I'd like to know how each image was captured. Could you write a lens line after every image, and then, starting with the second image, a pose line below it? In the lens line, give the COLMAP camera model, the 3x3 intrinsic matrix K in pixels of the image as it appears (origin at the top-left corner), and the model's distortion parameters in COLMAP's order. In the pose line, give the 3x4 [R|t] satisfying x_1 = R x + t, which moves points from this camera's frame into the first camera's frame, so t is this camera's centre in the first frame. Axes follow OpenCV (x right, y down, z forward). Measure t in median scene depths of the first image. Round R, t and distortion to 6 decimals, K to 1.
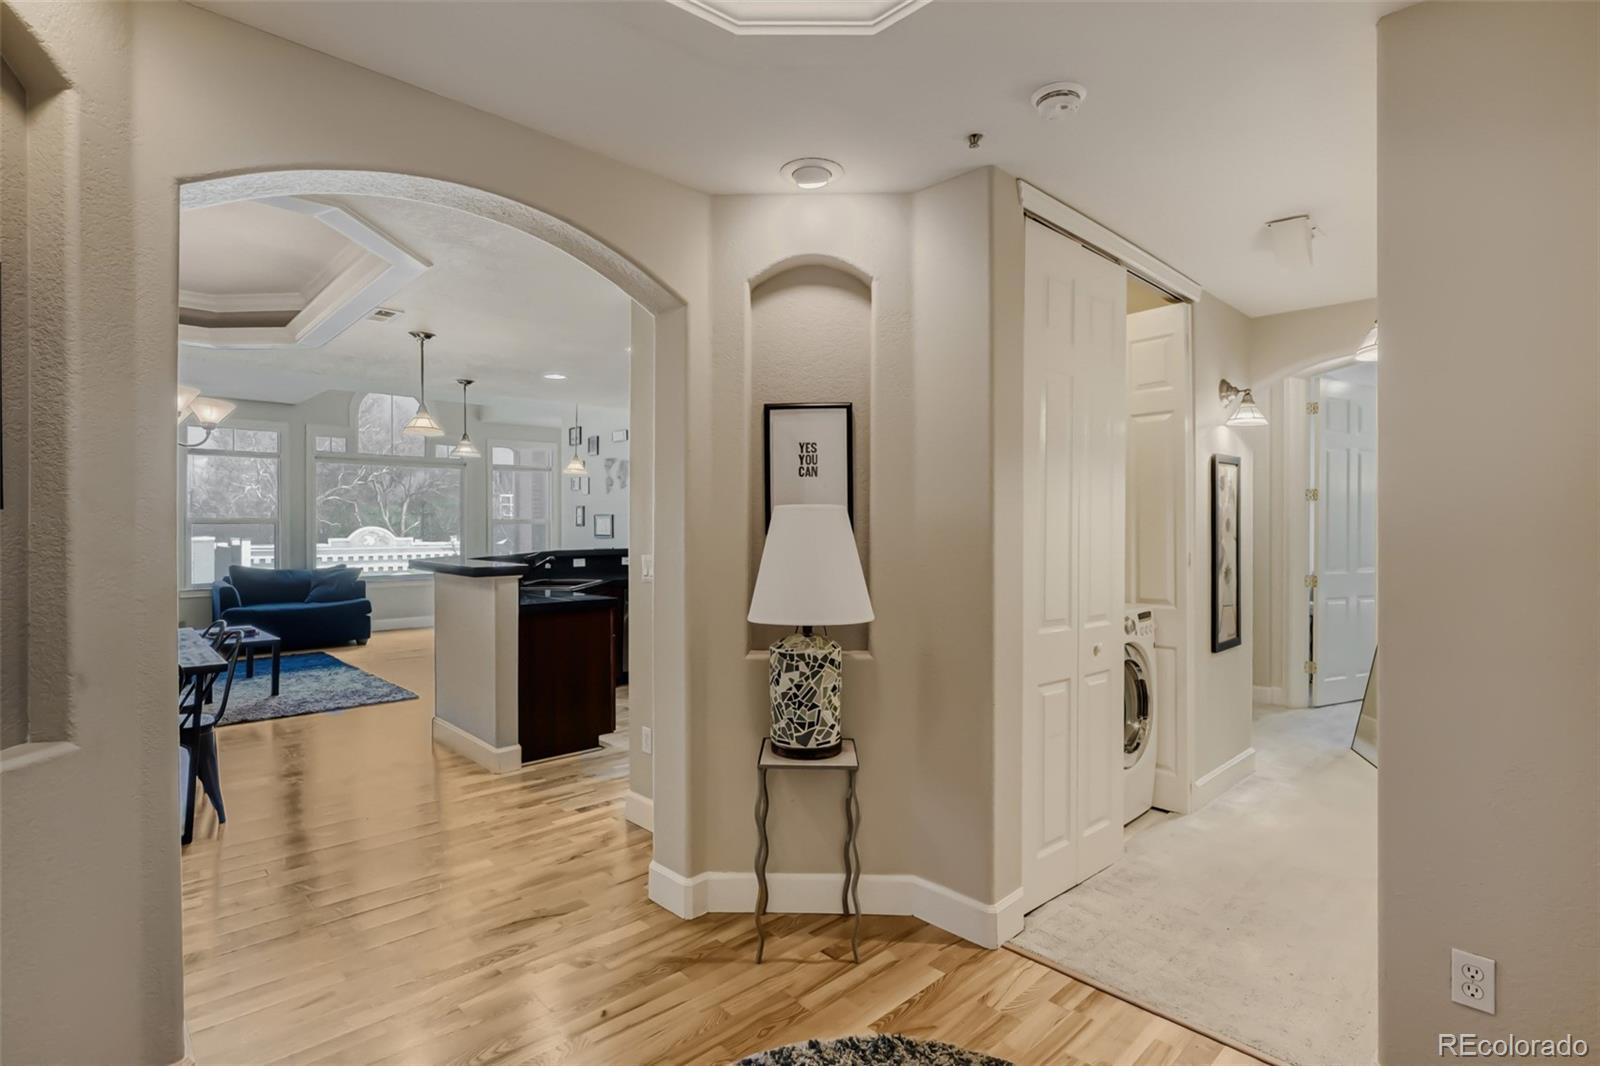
lens RADIAL K [[777.5, 0, 799.7], [0, 777.5, 536.0], [0, 0, 1]] dist [-0.020263, 0.008378]
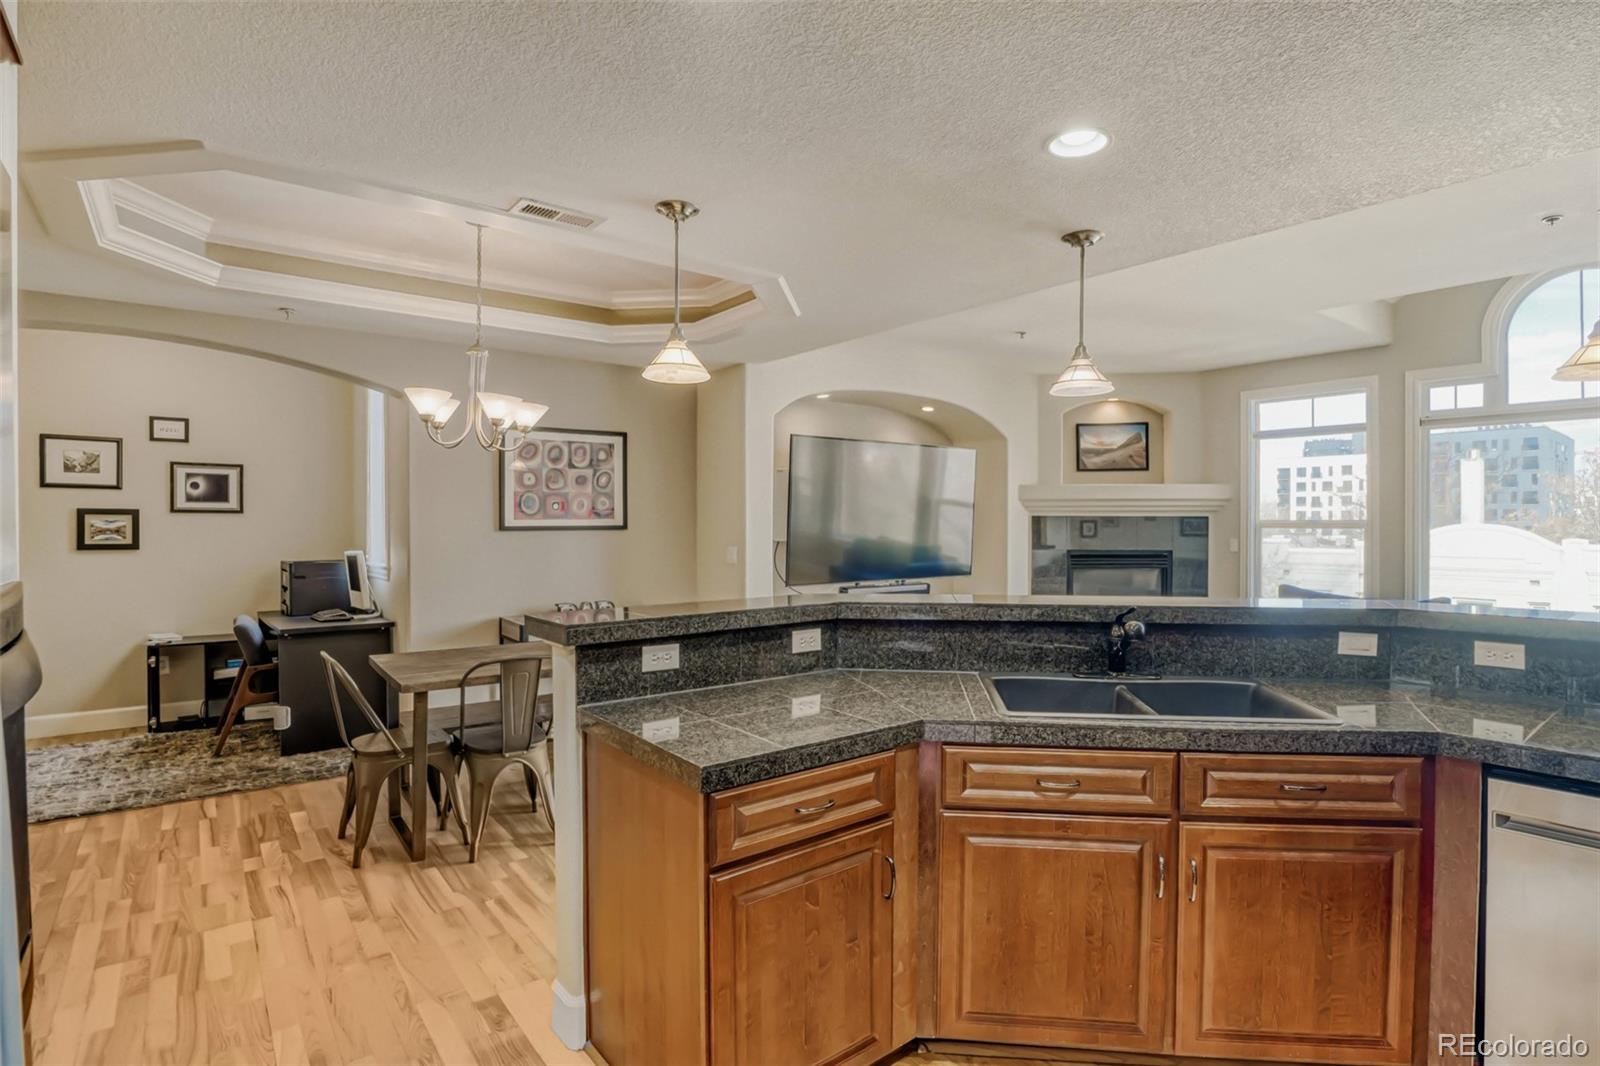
lens RADIAL K [[777.5, 0, 779.3], [0, 777.5, 540.1], [0, 0, 1]] dist [-0.020263, 0.008378]
pose [[-0.114487, 0.018914, -0.993245, 0.038619], [-0.016393, 0.999647, 0.020925, -0.010896], [0.993289, 0.018678, -0.114137, 0.562581]]
